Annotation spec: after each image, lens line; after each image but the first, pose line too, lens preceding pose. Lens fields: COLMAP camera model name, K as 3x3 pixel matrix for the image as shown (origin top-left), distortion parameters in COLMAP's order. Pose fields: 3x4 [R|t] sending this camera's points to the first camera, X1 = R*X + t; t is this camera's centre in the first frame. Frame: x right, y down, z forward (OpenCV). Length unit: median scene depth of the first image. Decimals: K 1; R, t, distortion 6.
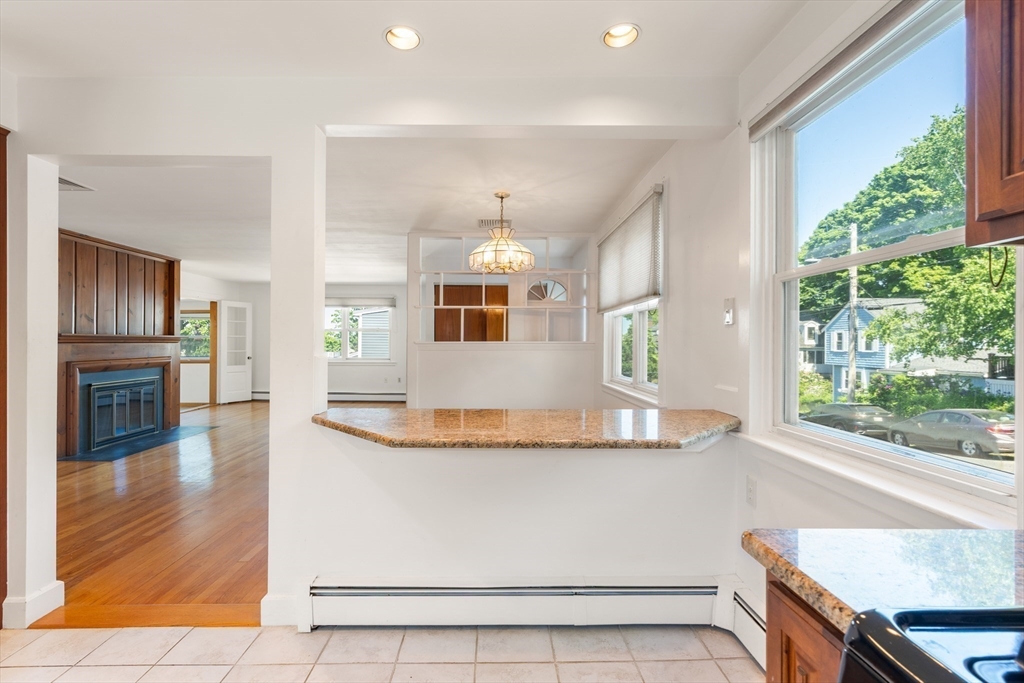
lens RADIAL K [[463.3, 0, 494.3], [0, 463.3, 344.7], [0, 0, 1]] dist [-0.000161, -0.000020]
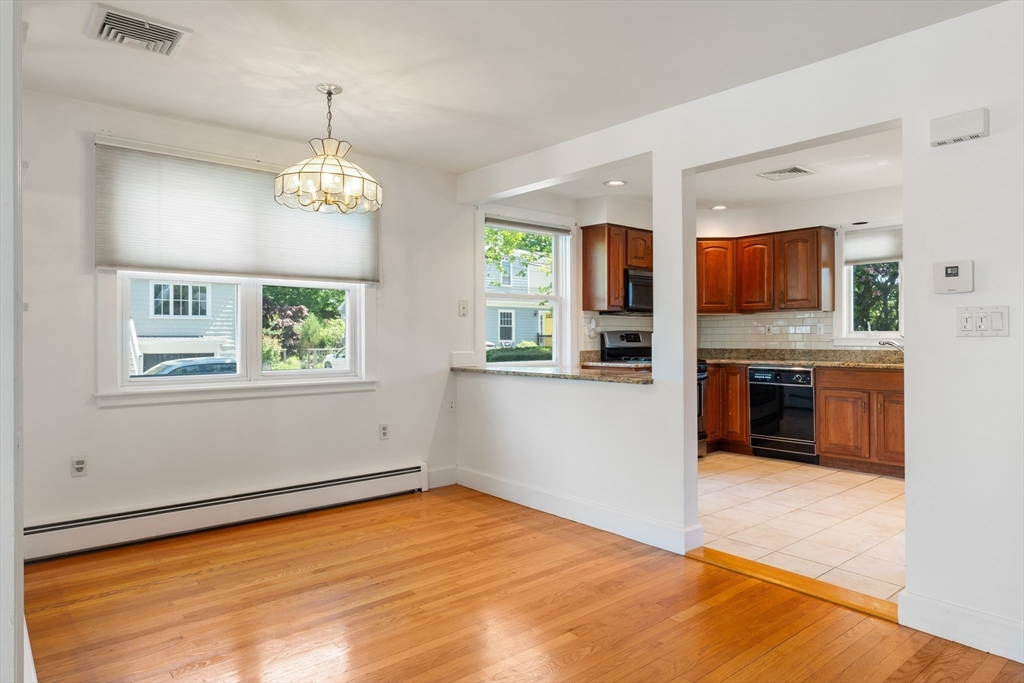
lens RADIAL K [[675.1, 0, 489.8], [0, 675.1, 335.8], [0, 0, 1]] dist [0.005355, 0.003314]
pose [[-0.639494, -0.001911, 0.768794, -1.581030], [0.000704, 0.999995, 0.003071, 0.027185], [-0.768796, 0.002505, -0.639490, 2.682011]]
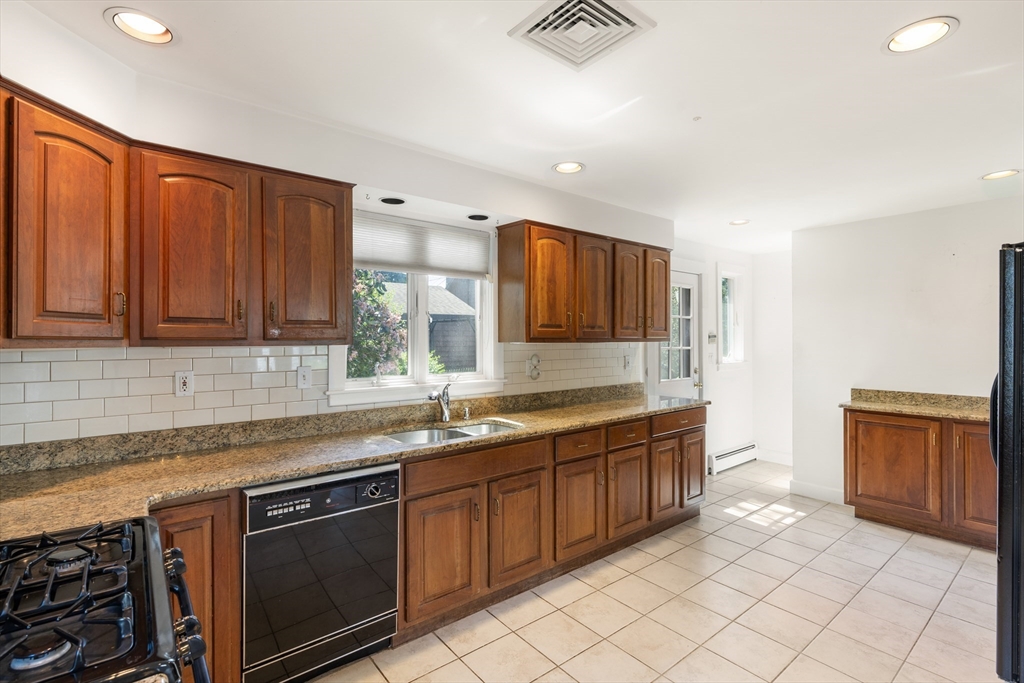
lens RADIAL K [[471.8, 0, 512.0], [0, 471.8, 341.5], [0, 0, 1]] dist [-0.000610, 0.000191]
pose [[-0.781331, -0.002555, -0.624112, 0.217137], [-0.003570, 0.999994, 0.000376, -0.087174], [0.624107, 0.002522, -0.781335, 0.688616]]
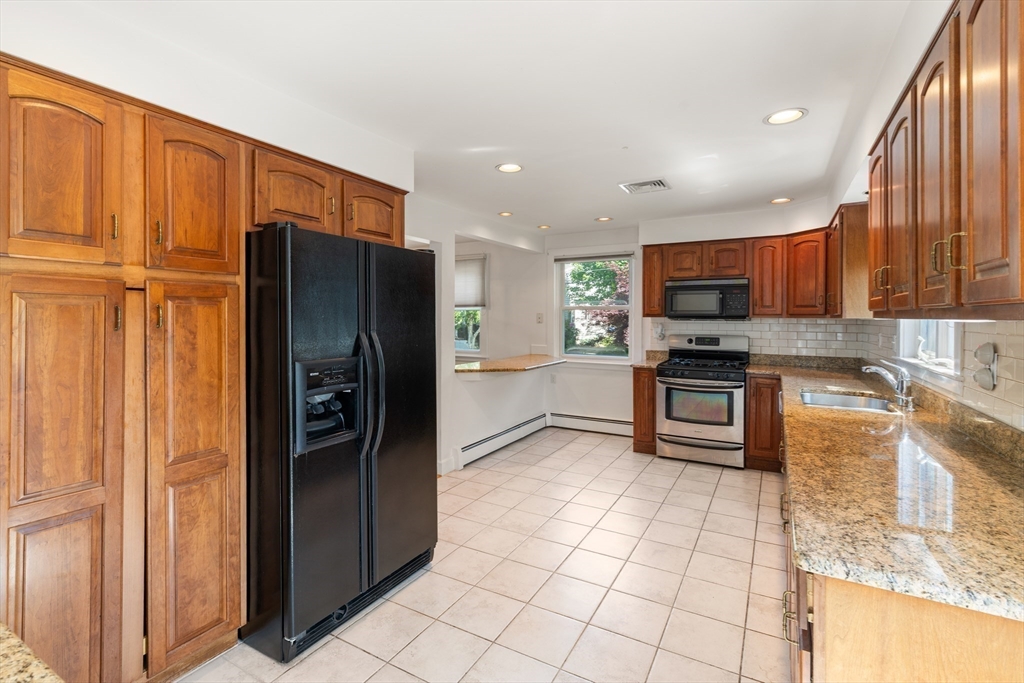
lens RADIAL K [[467.2, 0, 488.4], [0, 467.2, 317.7], [0, 0, 1]] dist [0.000259, 0.000026]
pose [[0.539053, -0.006791, 0.842244, -2.150467], [0.004765, 0.999976, 0.005013, -0.092786], [-0.842258, 0.001311, 0.539073, -0.272574]]
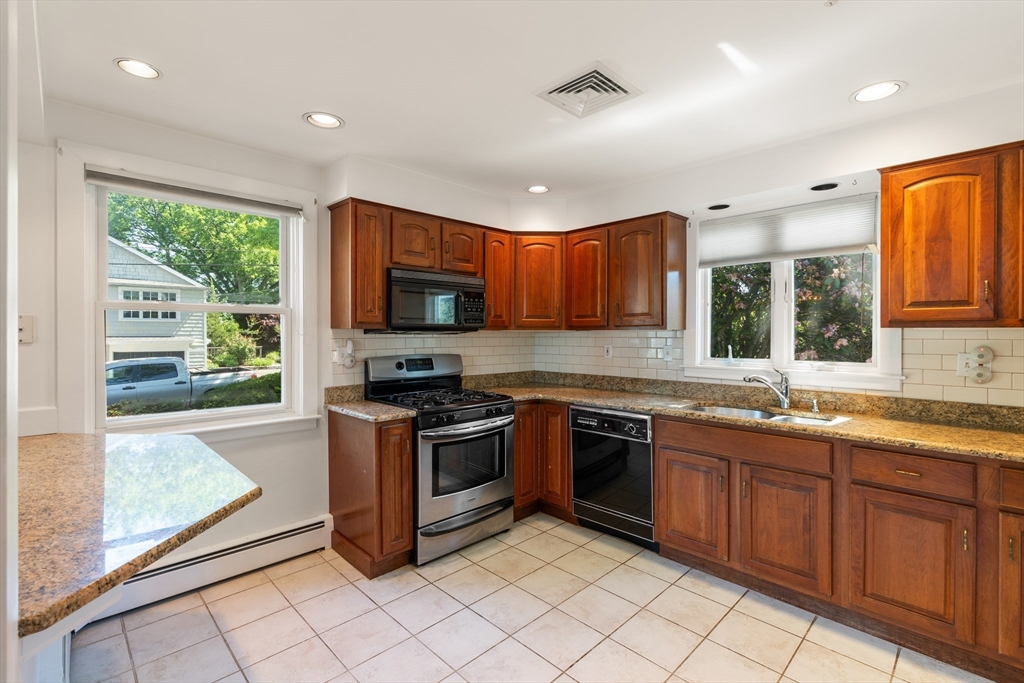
lens RADIAL K [[476.6, 0, 508.9], [0, 476.6, 335.4], [0, 0, 1]] dist [-0.001497, -0.000091]
pose [[-0.694295, -0.010746, 0.719611, -0.945434], [-0.002119, 0.999915, 0.012887, -0.077335], [-0.719688, 0.007423, -0.694258, 1.012403]]
